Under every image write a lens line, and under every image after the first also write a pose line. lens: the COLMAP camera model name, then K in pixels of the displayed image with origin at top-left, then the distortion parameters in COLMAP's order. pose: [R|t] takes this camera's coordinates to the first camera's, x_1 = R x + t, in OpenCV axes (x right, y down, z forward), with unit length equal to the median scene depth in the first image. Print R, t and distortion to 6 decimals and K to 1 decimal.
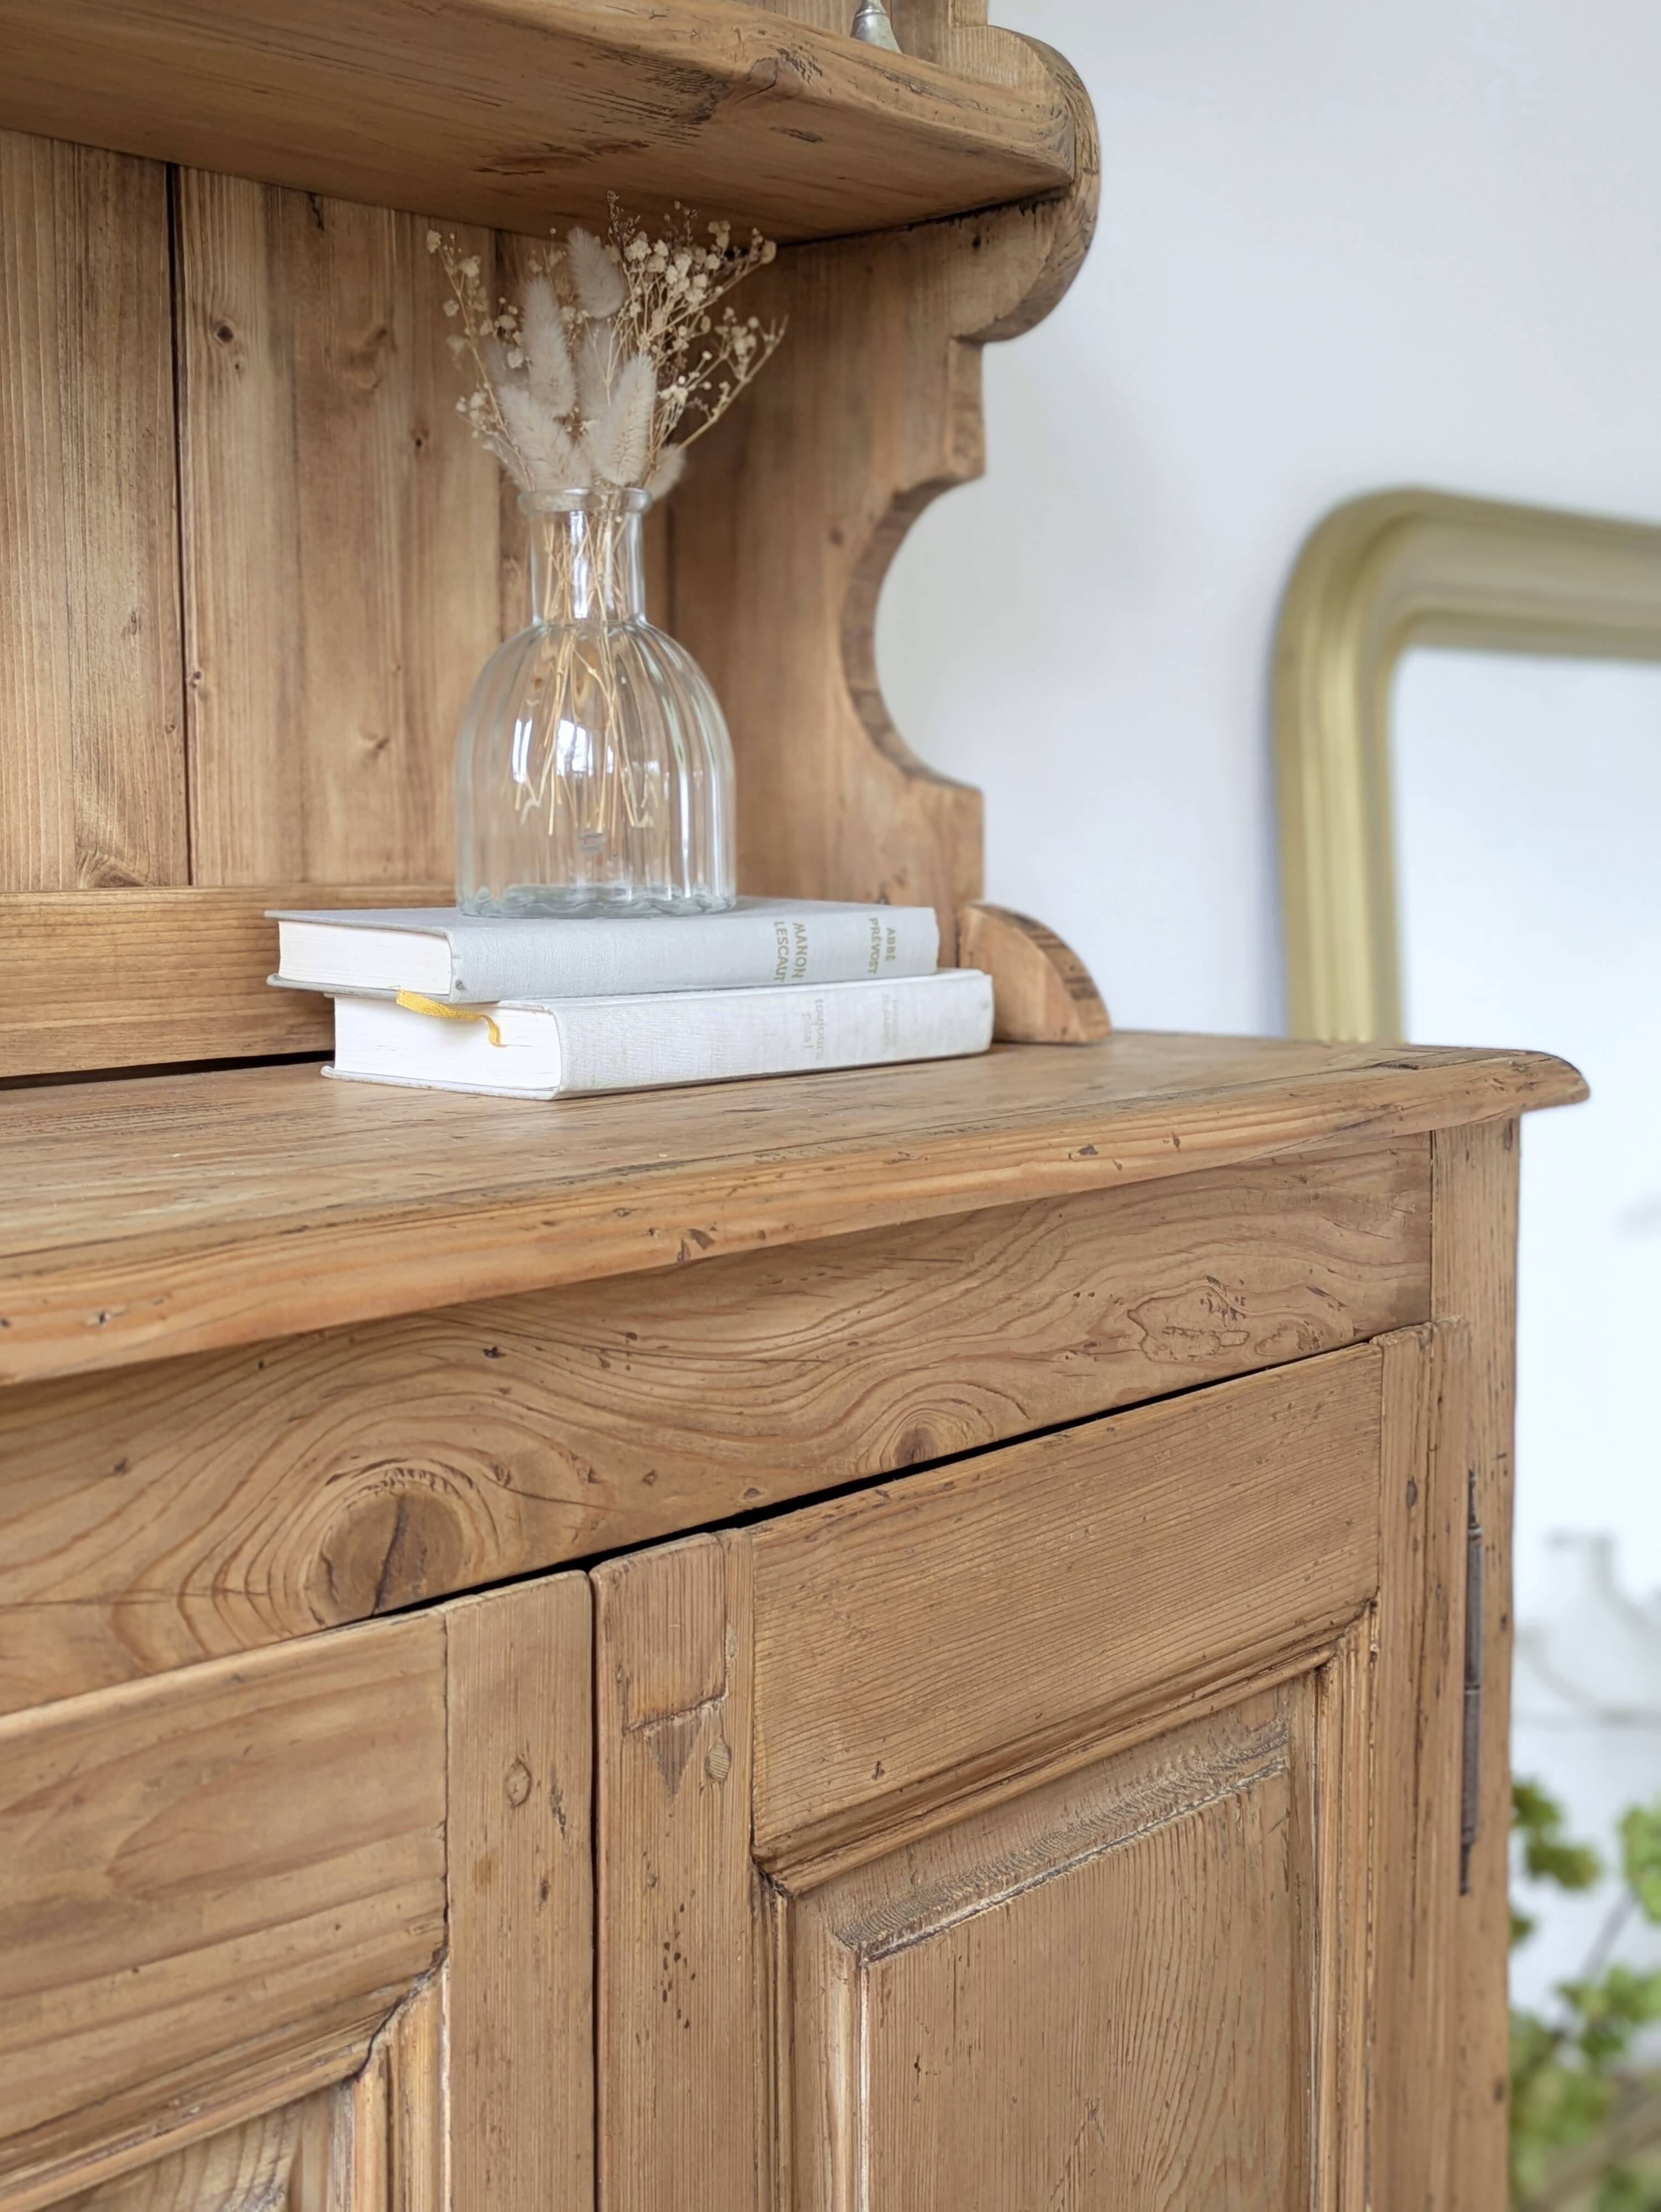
lens RADIAL K [[2805.2, 0, 813.8], [0, 2805.2, 1095.1], [0, 0, 1]] dist [0.059303, 0.000000]
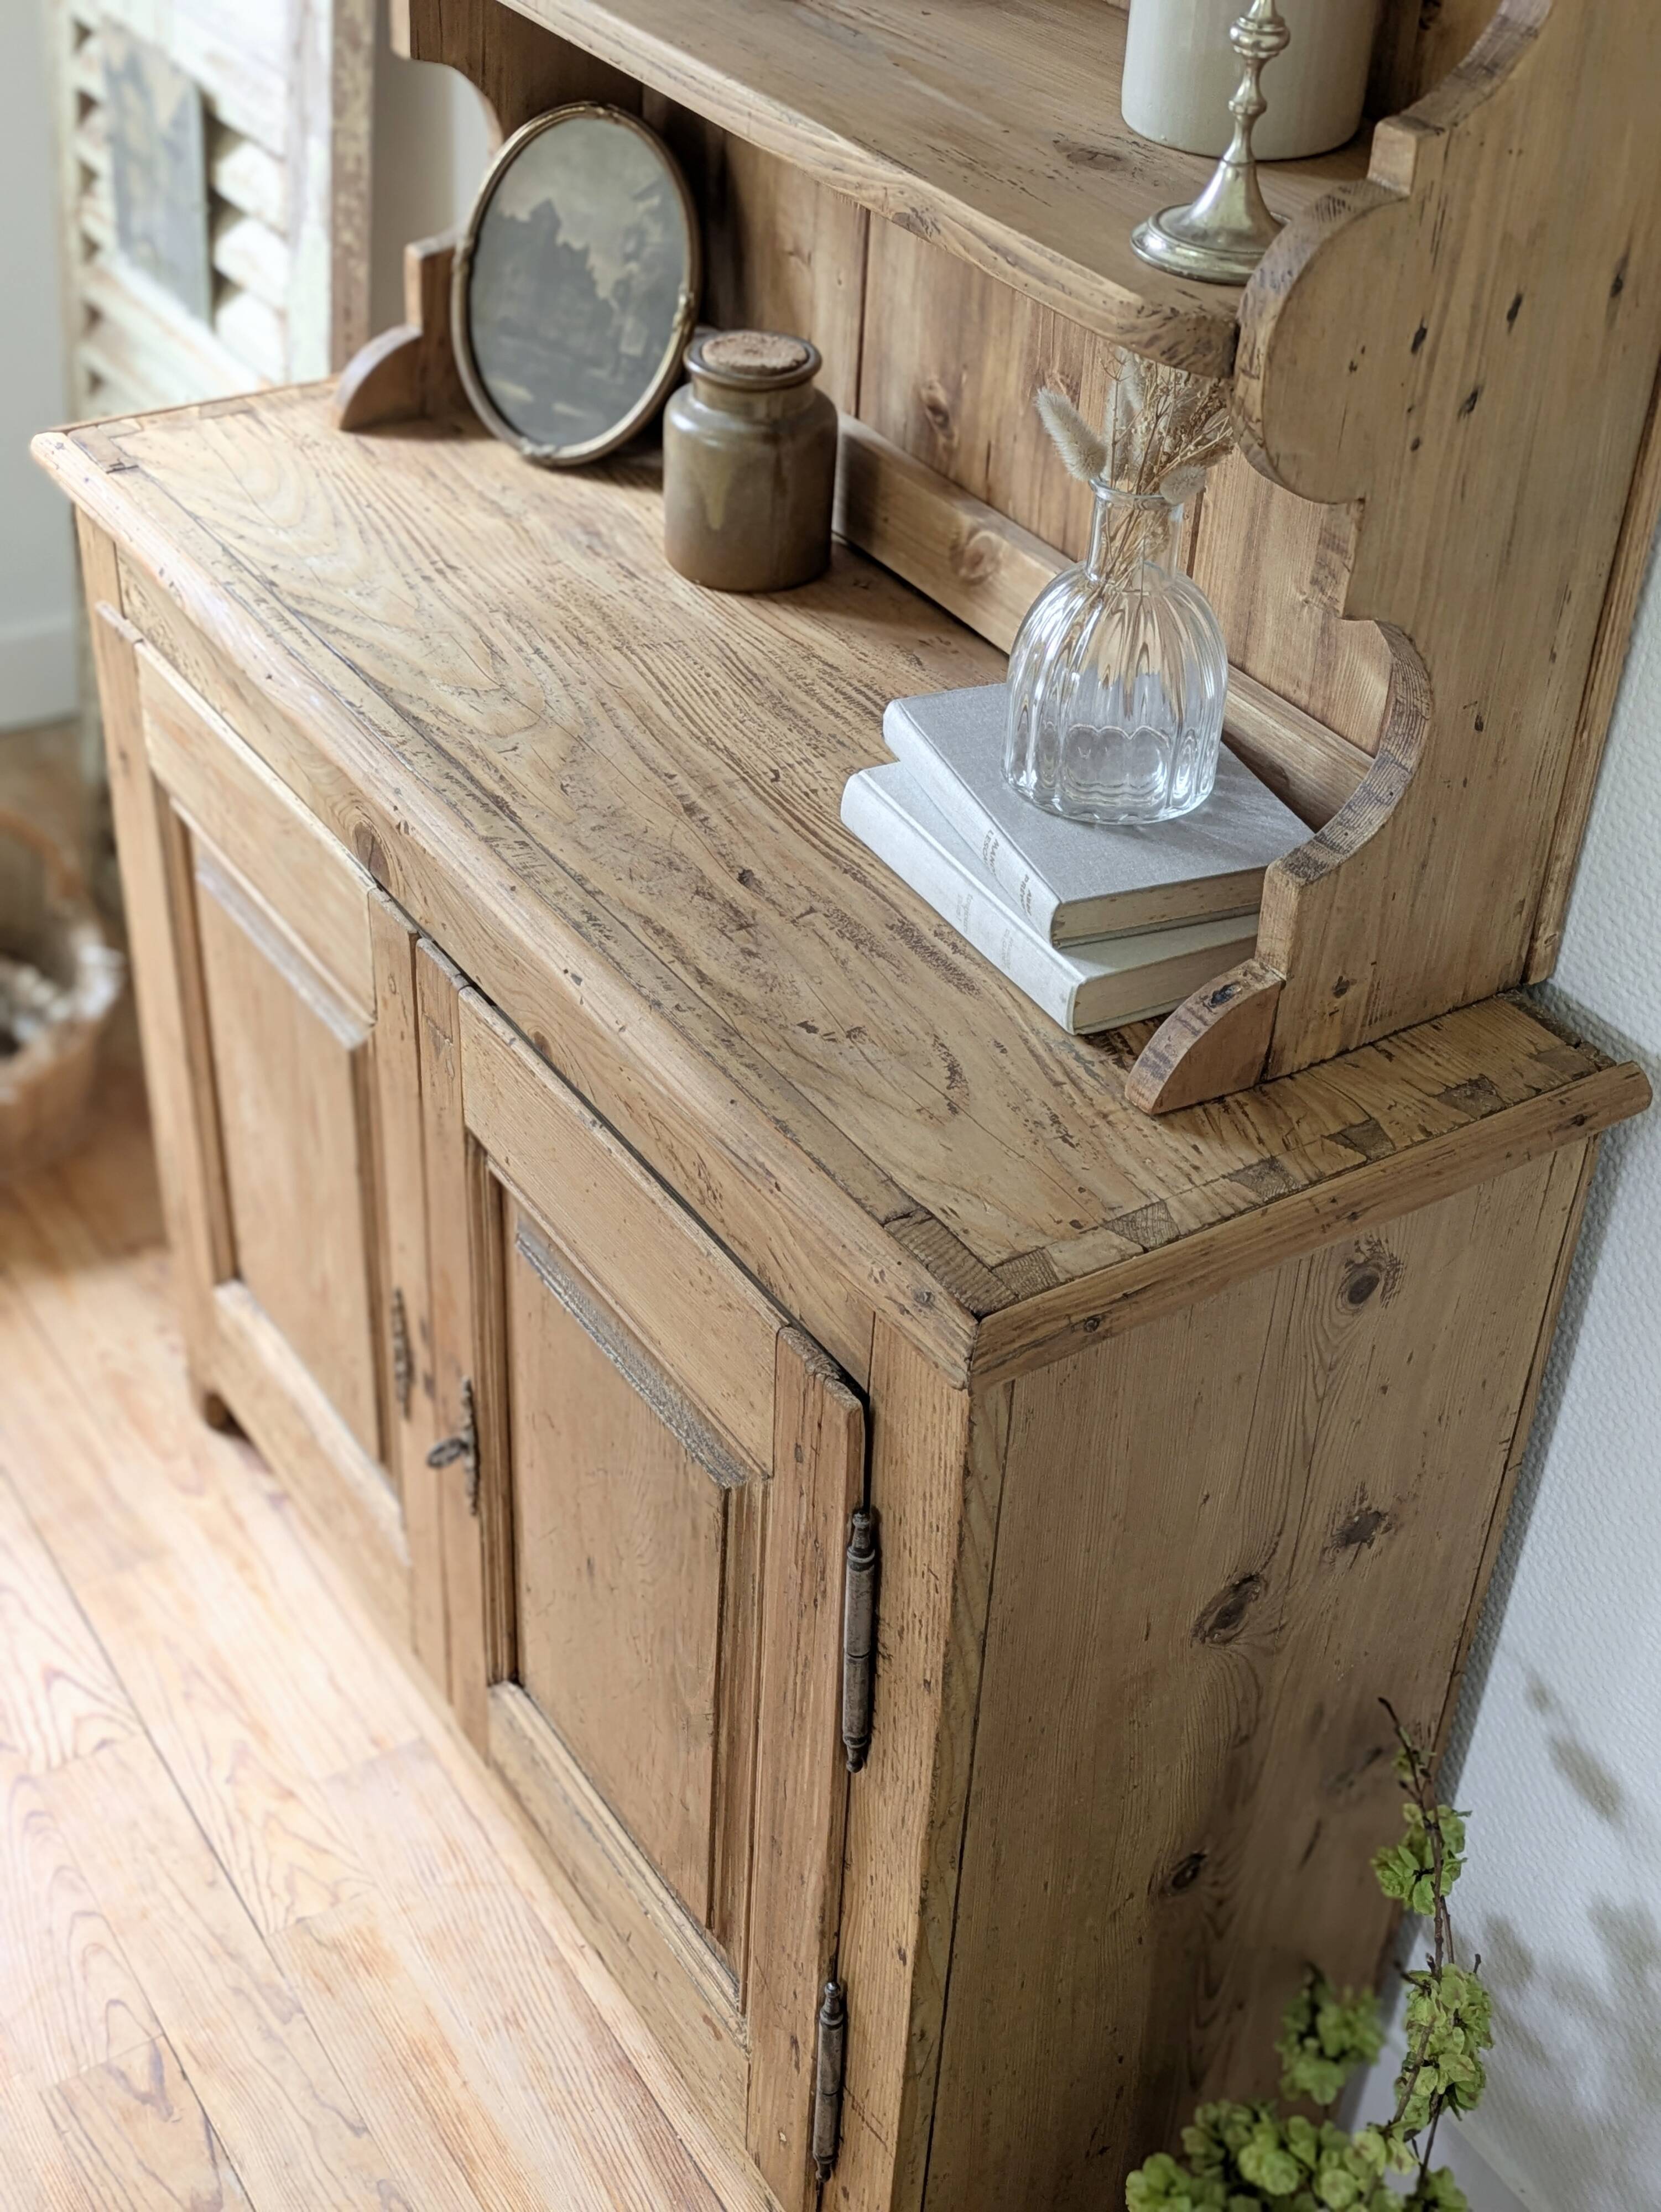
lens RADIAL K [[2805.2, 0, 836.2], [0, 2805.2, 1086.6], [0, 0, 1]] dist [0.059303, 0.000000]
pose [[-0.257407, 0.556436, -0.790013, 1.201947], [-0.148218, 0.785152, 0.601305, -0.808680], [0.954868, 0.271874, -0.119630, 1.213691]]
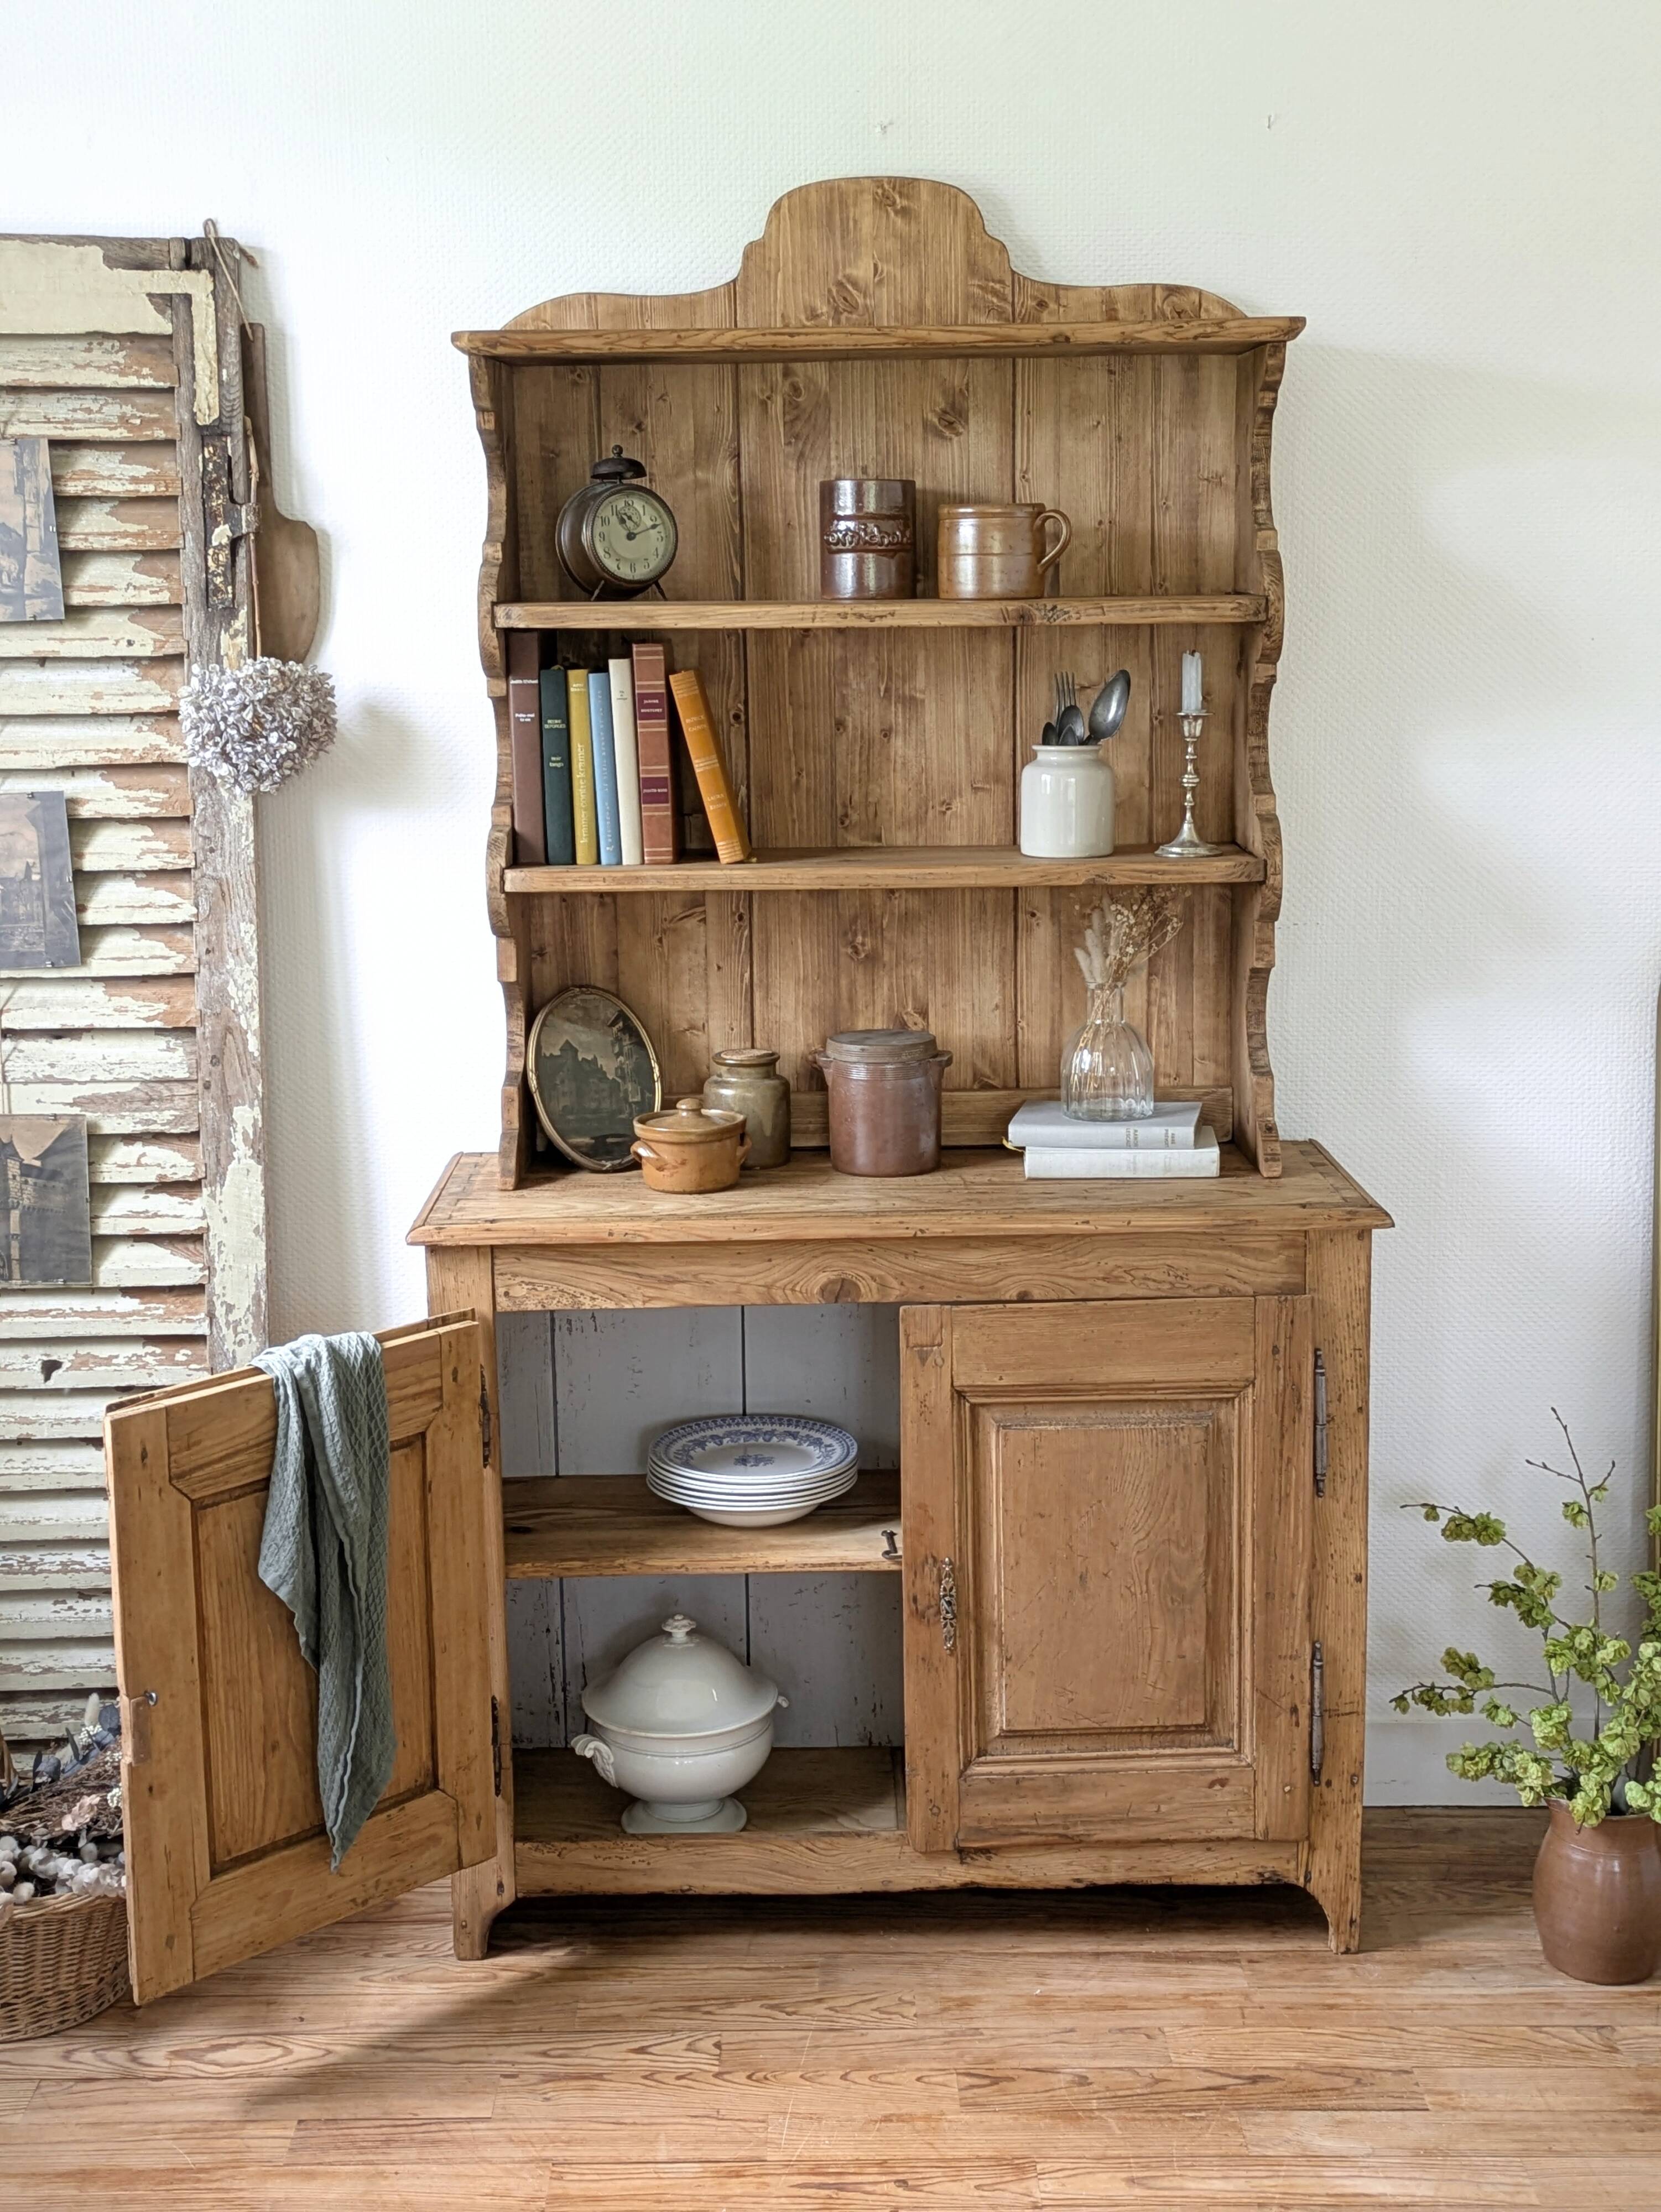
lens RADIAL K [[2805.2, 0, 834.6], [0, 2805.2, 1087.2], [0, 0, 1]] dist [0.059303, 0.000000]
pose [[0.678640, 0.124745, -0.723800, 2.158938], [-0.064266, 0.991777, 0.110674, -0.463084], [0.731654, -0.028592, 0.681076, -1.443889]]
